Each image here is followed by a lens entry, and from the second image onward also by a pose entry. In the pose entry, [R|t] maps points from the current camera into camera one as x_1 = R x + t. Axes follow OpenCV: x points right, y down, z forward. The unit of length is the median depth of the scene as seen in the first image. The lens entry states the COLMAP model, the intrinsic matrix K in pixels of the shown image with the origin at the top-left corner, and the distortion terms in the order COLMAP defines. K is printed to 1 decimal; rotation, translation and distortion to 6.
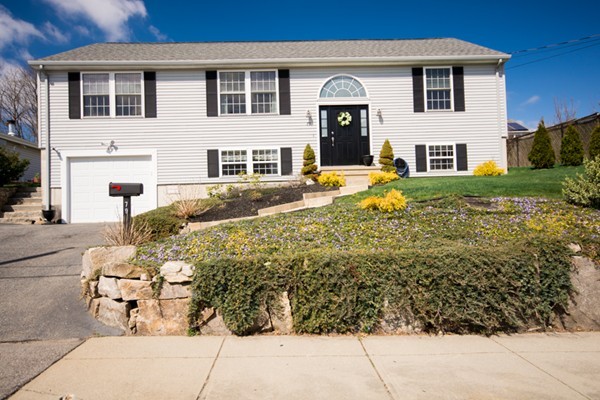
lens RADIAL K [[300.6, 0, 299.1], [0, 300.6, 202.3], [0, 0, 1]] dist [0.004387, 0.000808]
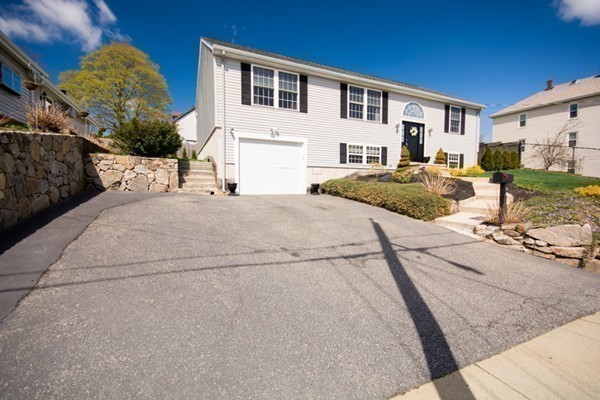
lens RADIAL K [[262.8, 0, 299.9], [0, 262.8, 202.5], [0, 0, 1]] dist [0.002461, -0.005853]
pose [[0.916207, 0.010108, 0.400577, -0.934631], [-0.037620, 0.997436, 0.060878, 0.027403], [-0.398934, -0.070847, 0.914239, -0.030377]]
